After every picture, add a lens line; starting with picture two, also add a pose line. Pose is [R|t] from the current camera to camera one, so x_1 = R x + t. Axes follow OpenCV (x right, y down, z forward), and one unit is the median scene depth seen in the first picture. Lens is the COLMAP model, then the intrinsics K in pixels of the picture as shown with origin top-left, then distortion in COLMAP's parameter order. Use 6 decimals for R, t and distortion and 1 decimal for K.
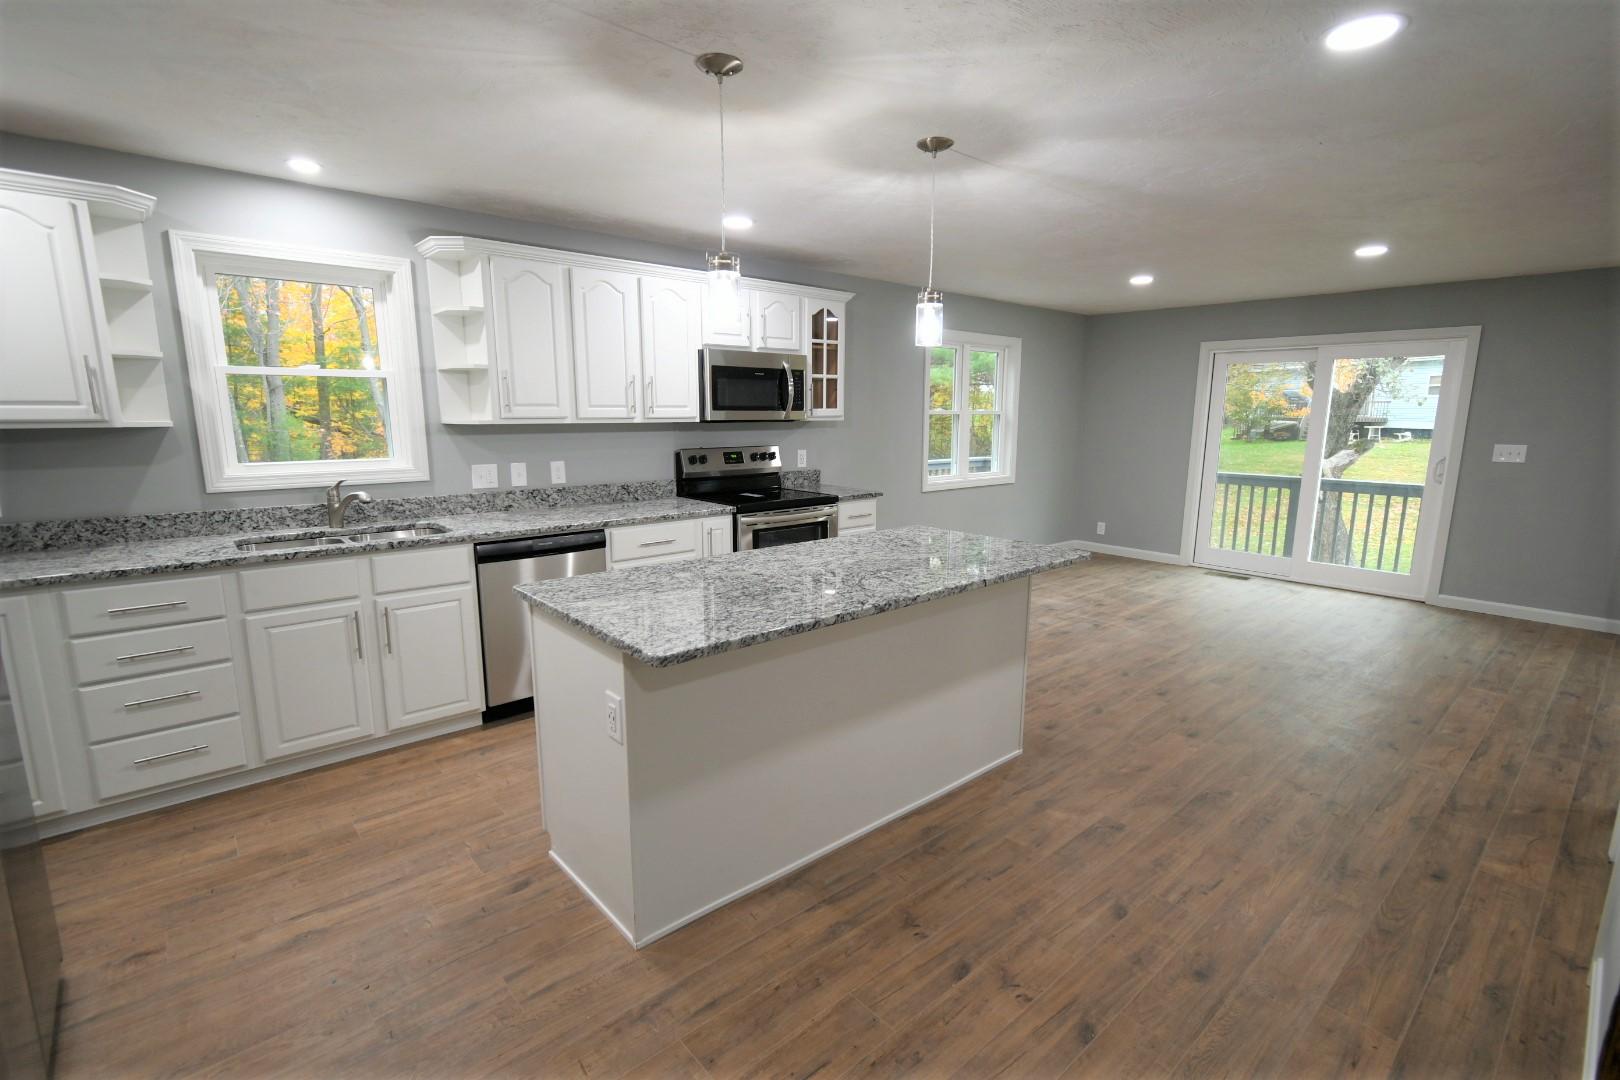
lens RADIAL K [[744.4, 0, 814.7], [0, 744.4, 545.6], [0, 0, 1]] dist [0.005004, 0.000459]
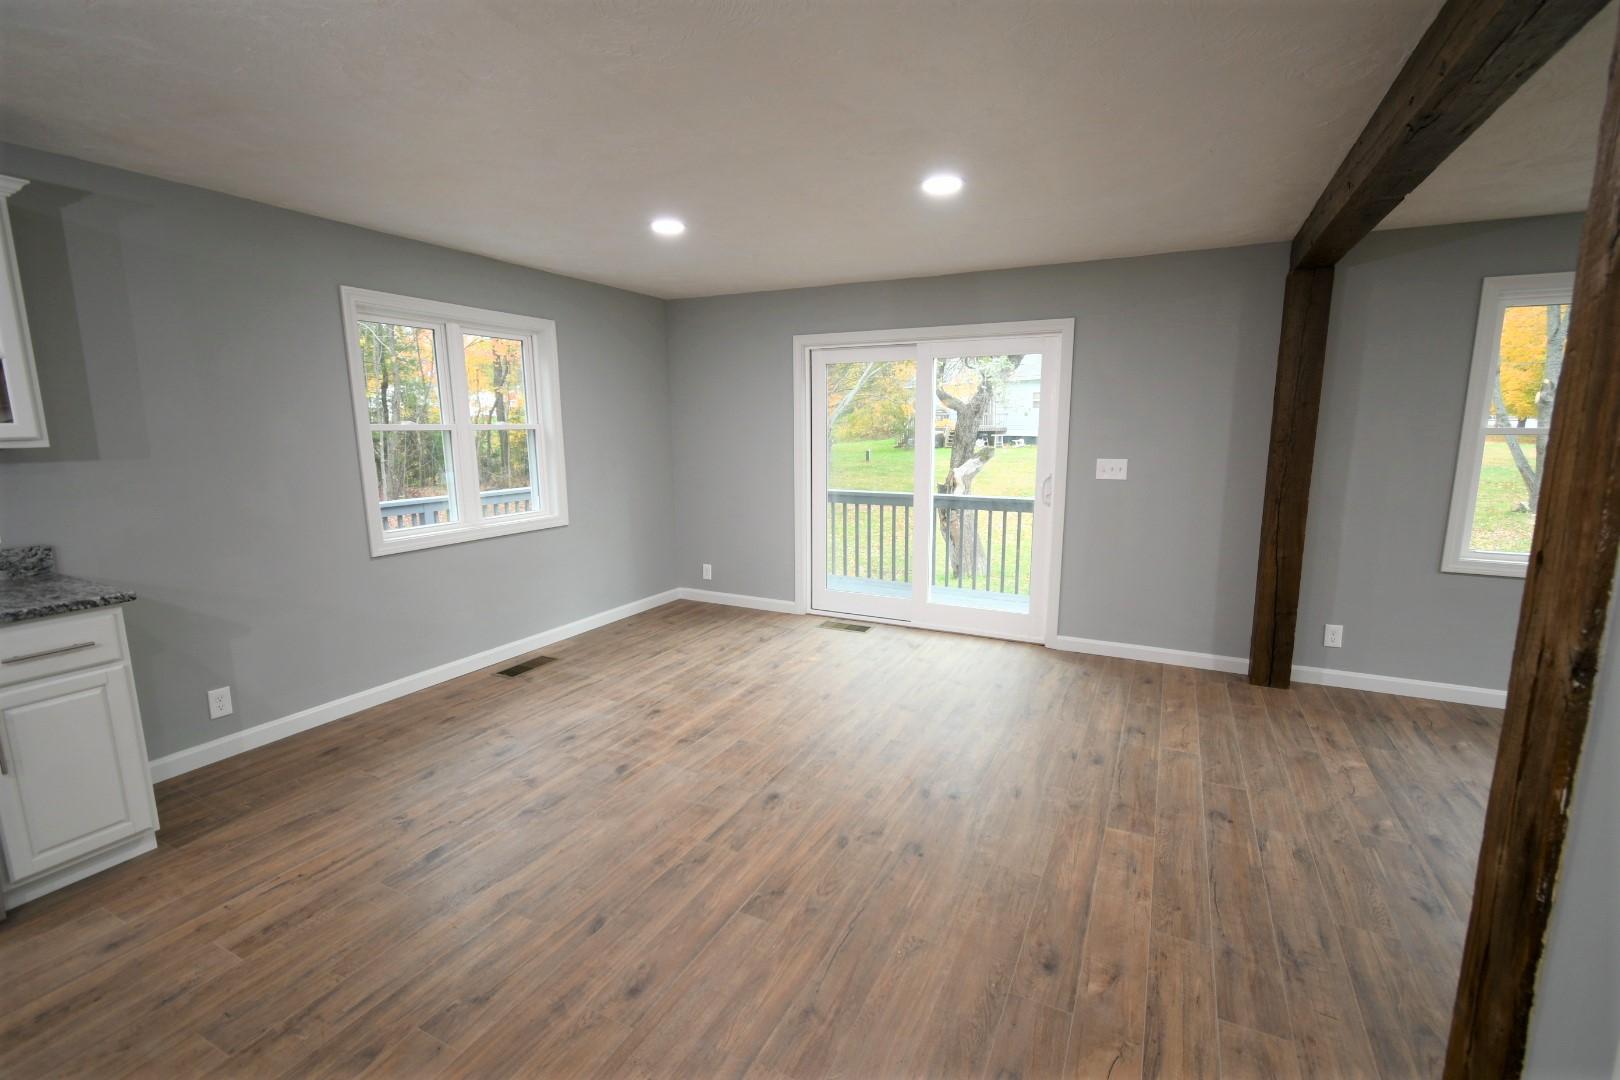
lens RADIAL K [[711.2, 0, 814.5], [0, 711.2, 543.0], [0, 0, 1]] dist [0.006054, -0.002513]
pose [[0.927104, -0.070910, 0.368035, 0.412519], [0.076117, 0.997099, 0.000370, -0.086901], [-0.366994, 0.027671, 0.929812, 0.494260]]
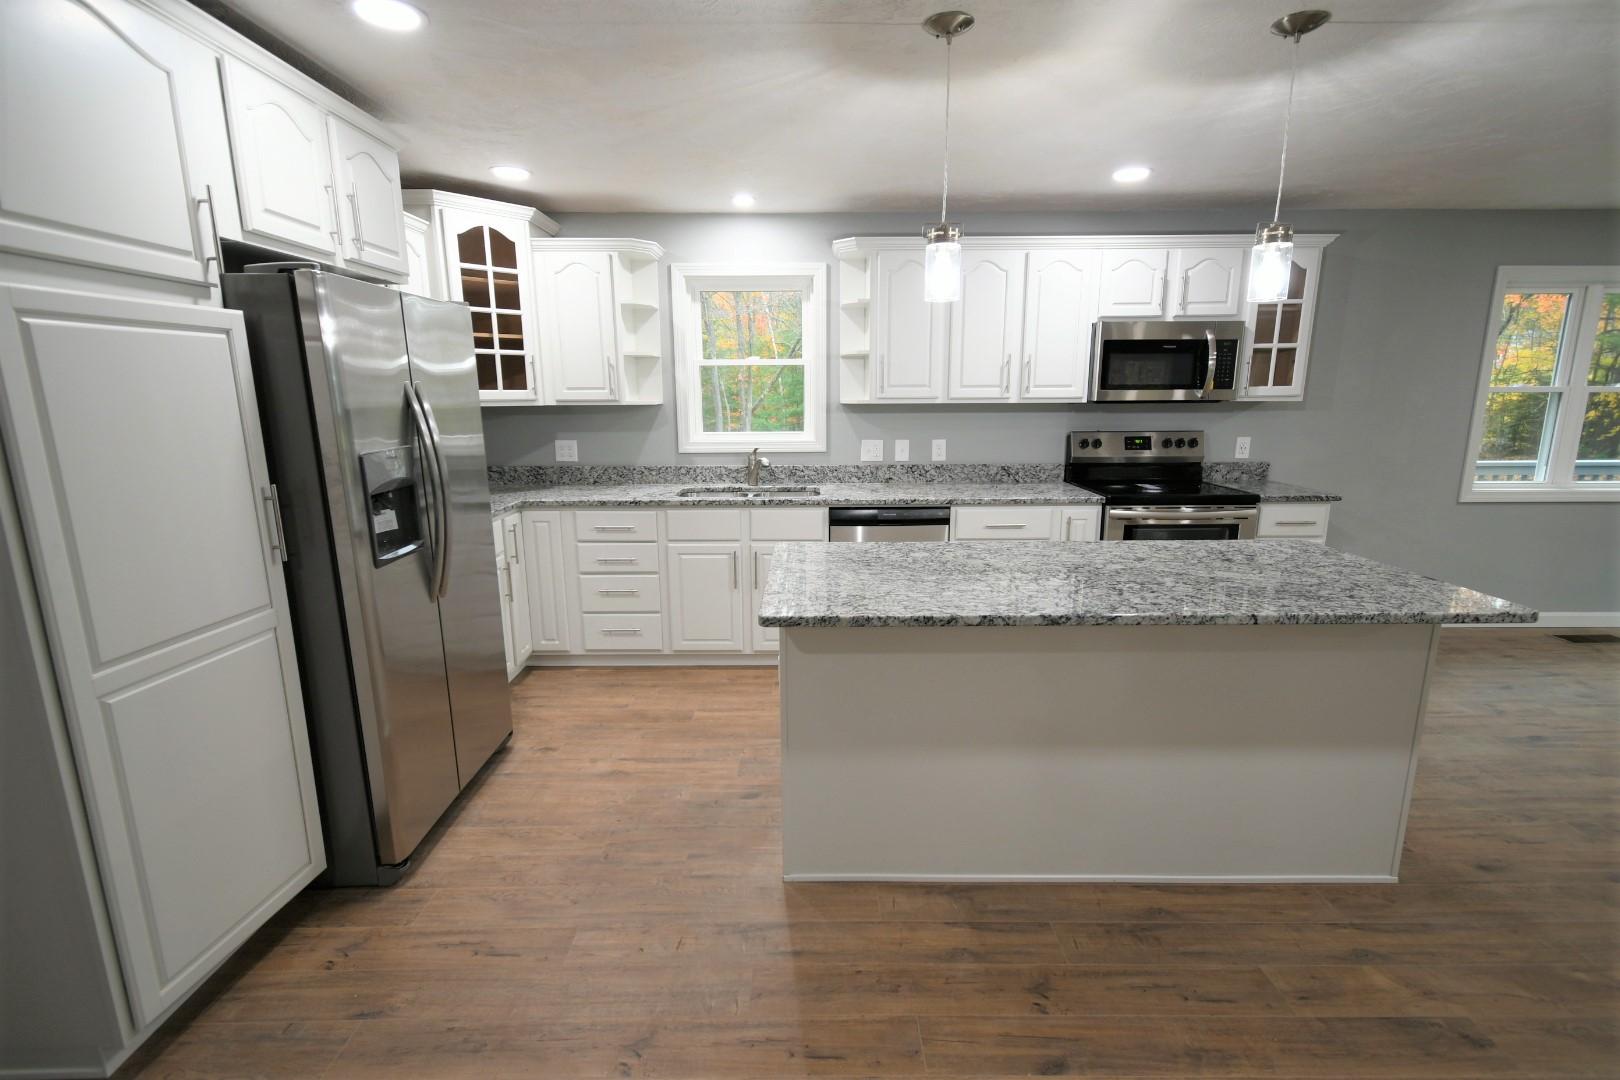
lens RADIAL K [[744.4, 0, 814.7], [0, 744.4, 545.6], [0, 0, 1]] dist [0.005004, 0.000459]
pose [[0.754048, 0.126837, -0.644456, 0.225709], [-0.111419, 0.991658, 0.064804, -0.013723], [0.647300, 0.022939, 0.761890, 0.091089]]
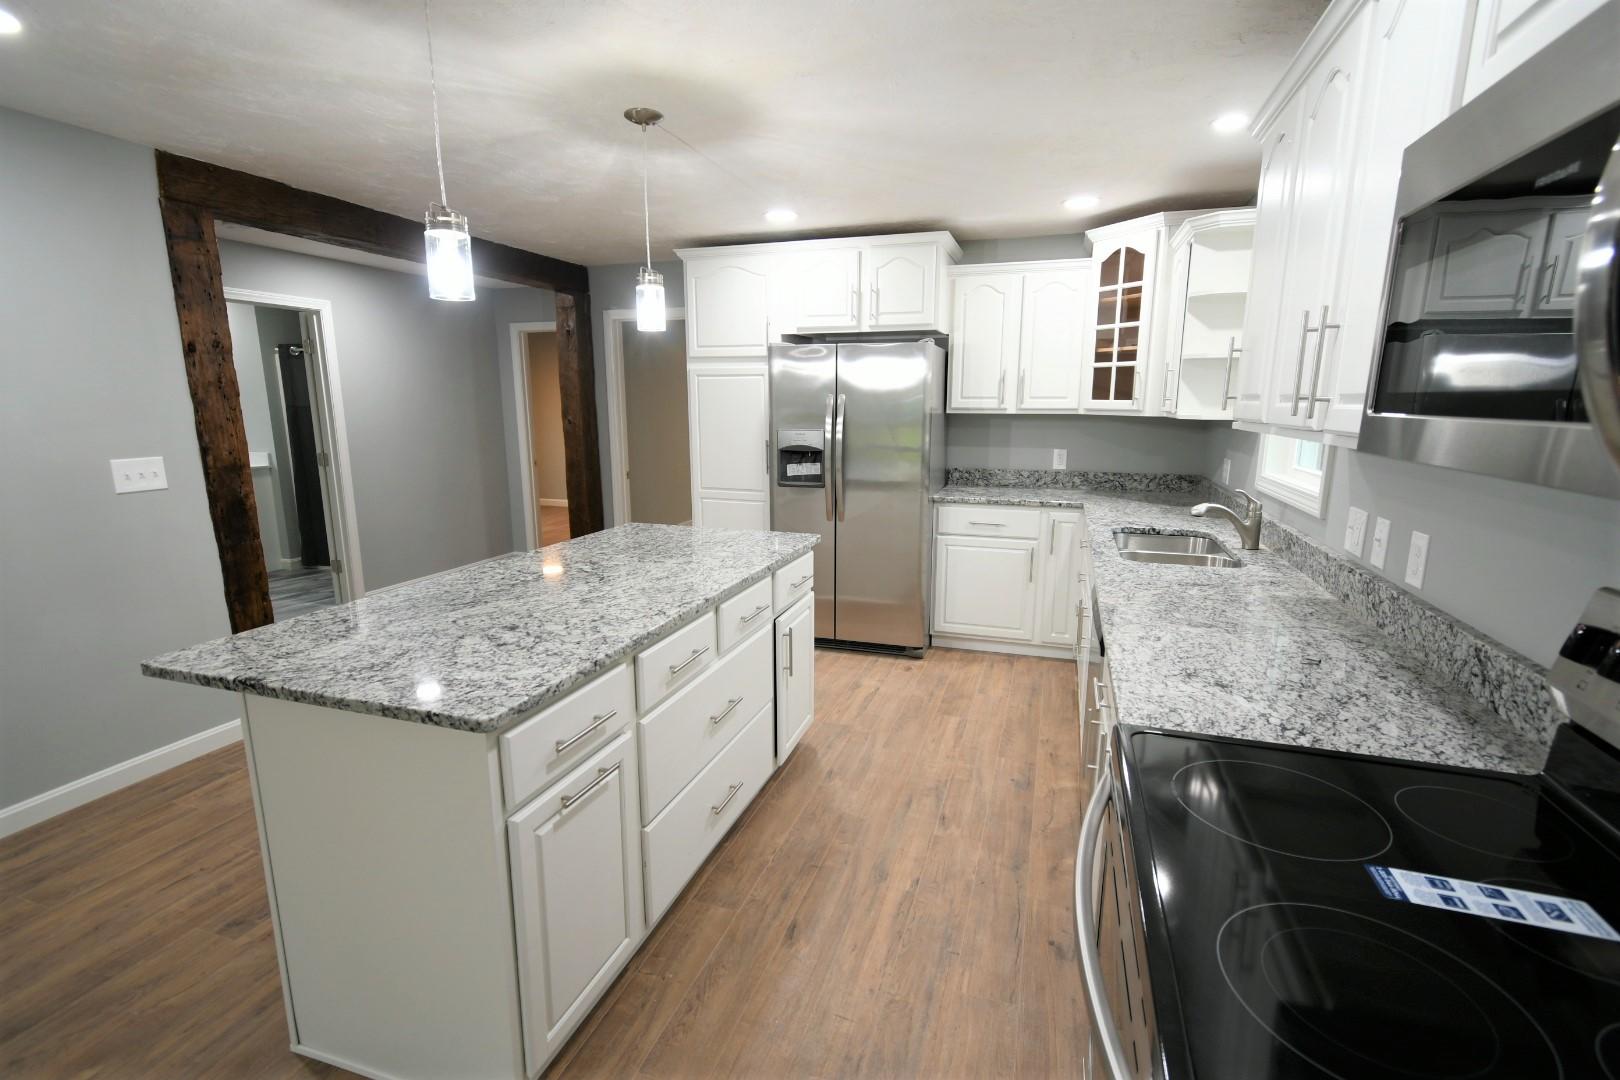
lens RADIAL K [[744.4, 0, 814.7], [0, 744.4, 545.6], [0, 0, 1]] dist [0.005004, 0.000459]
pose [[-0.861229, 0.091423, -0.499926, 0.155254], [-0.099432, 0.934365, 0.342163, -0.221491], [0.498395, 0.344389, -0.795612, 1.199937]]
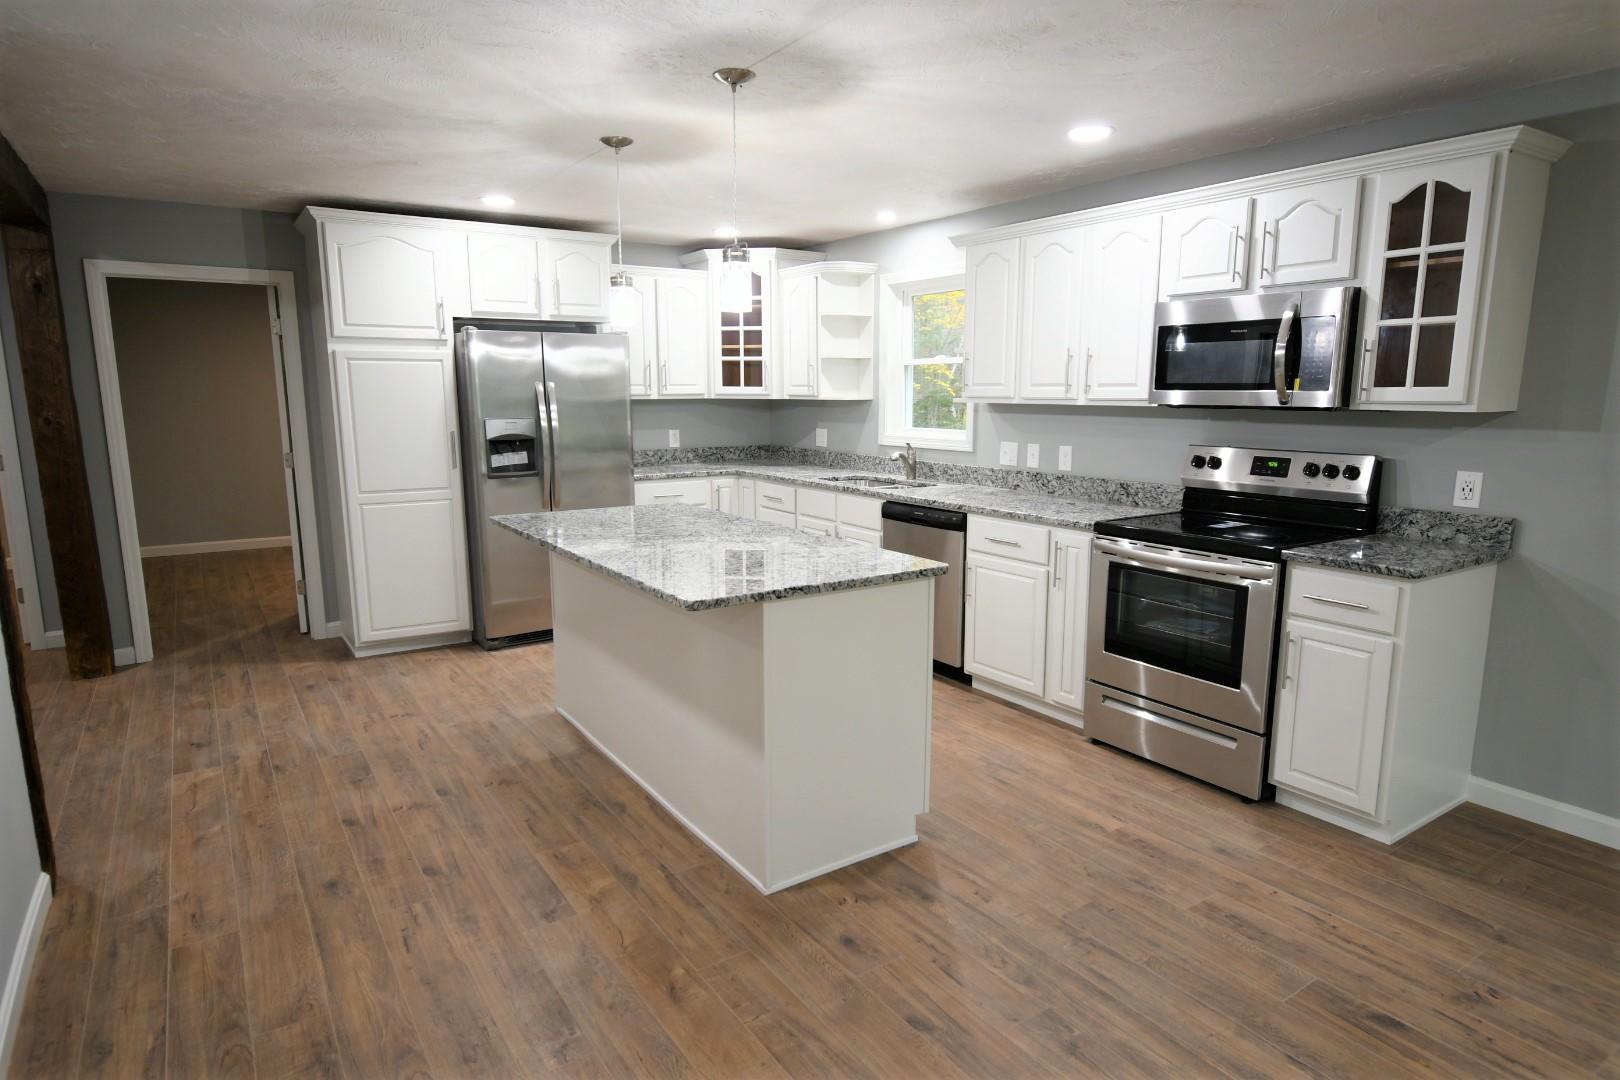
lens RADIAL K [[921.1, 0, 814.1], [0, 921.1, 547.6], [0, 0, 1]] dist [0.002500, -0.000522]
pose [[-0.126042, 0.165931, -0.978049, 0.838370], [-0.181111, 0.965493, 0.187140, -0.152960], [0.975352, 0.200723, -0.091640, 0.854515]]
